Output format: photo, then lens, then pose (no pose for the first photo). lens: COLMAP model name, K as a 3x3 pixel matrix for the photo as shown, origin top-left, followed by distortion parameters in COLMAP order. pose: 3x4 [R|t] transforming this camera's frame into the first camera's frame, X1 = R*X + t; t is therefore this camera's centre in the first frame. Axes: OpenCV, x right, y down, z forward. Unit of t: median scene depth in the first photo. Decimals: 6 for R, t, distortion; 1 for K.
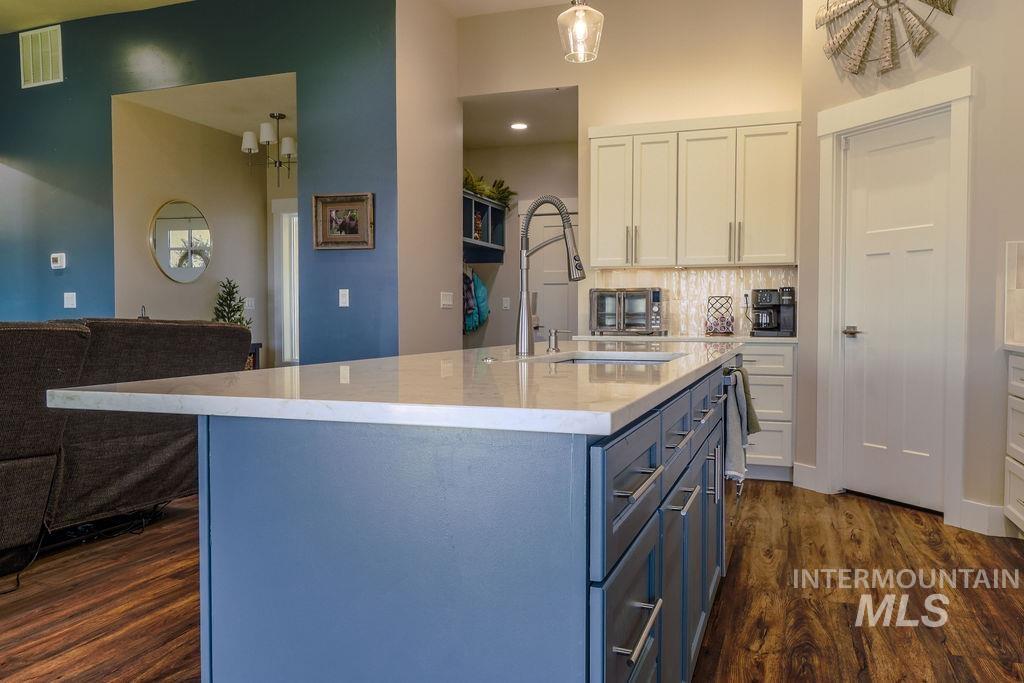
lens RADIAL K [[782.6, 0, 513.0], [0, 782.6, 345.0], [0, 0, 1]] dist [-0.006658, -0.000089]
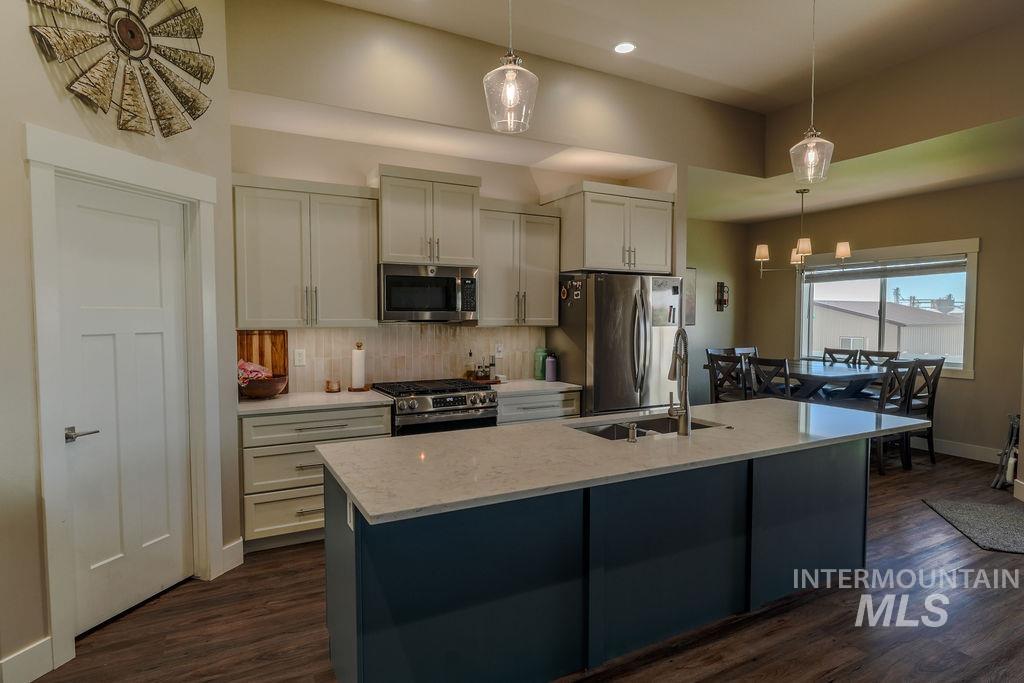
lens RADIAL K [[560.9, 0, 504.6], [0, 560.9, 345.2], [0, 0, 1]] dist [-0.004757, -0.002989]
pose [[-0.733247, -0.035171, 0.679053, -0.220922], [0.025282, 0.996561, 0.078915, -0.122145], [-0.679493, 0.075032, -0.729836, 0.984007]]
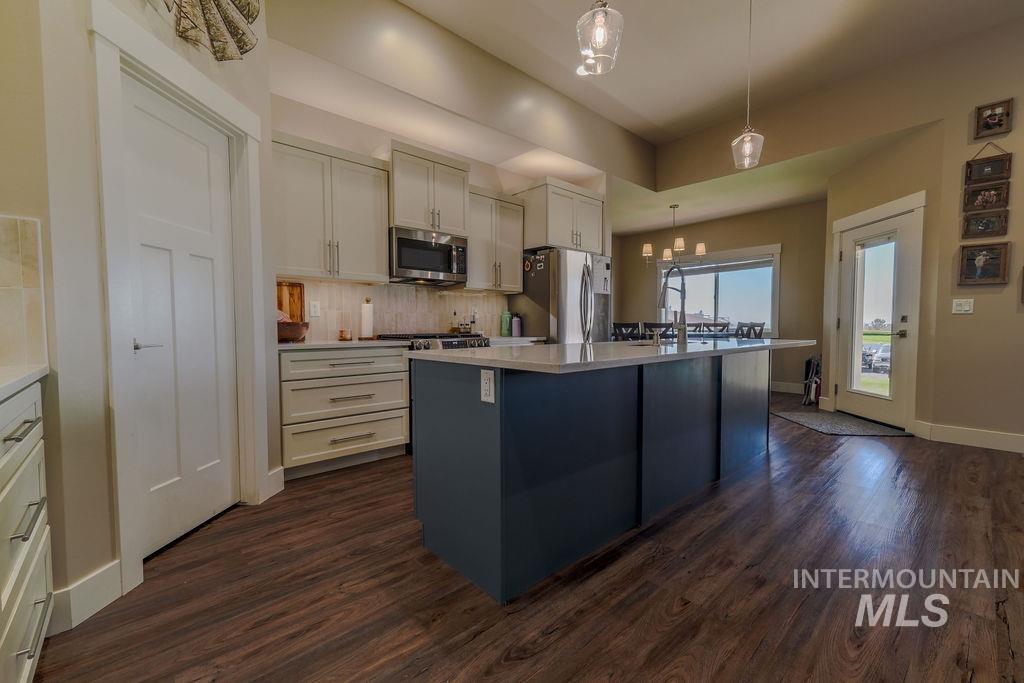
lens RADIAL K [[427.5, 0, 504.3], [0, 427.5, 348.7], [0, 0, 1]] dist [0.001482, -0.000494]
pose [[-0.878729, -0.022350, 0.476797, -0.049597], [0.019736, 0.996348, 0.083077, -0.035928], [-0.476912, 0.082412, -0.875079, 1.054185]]
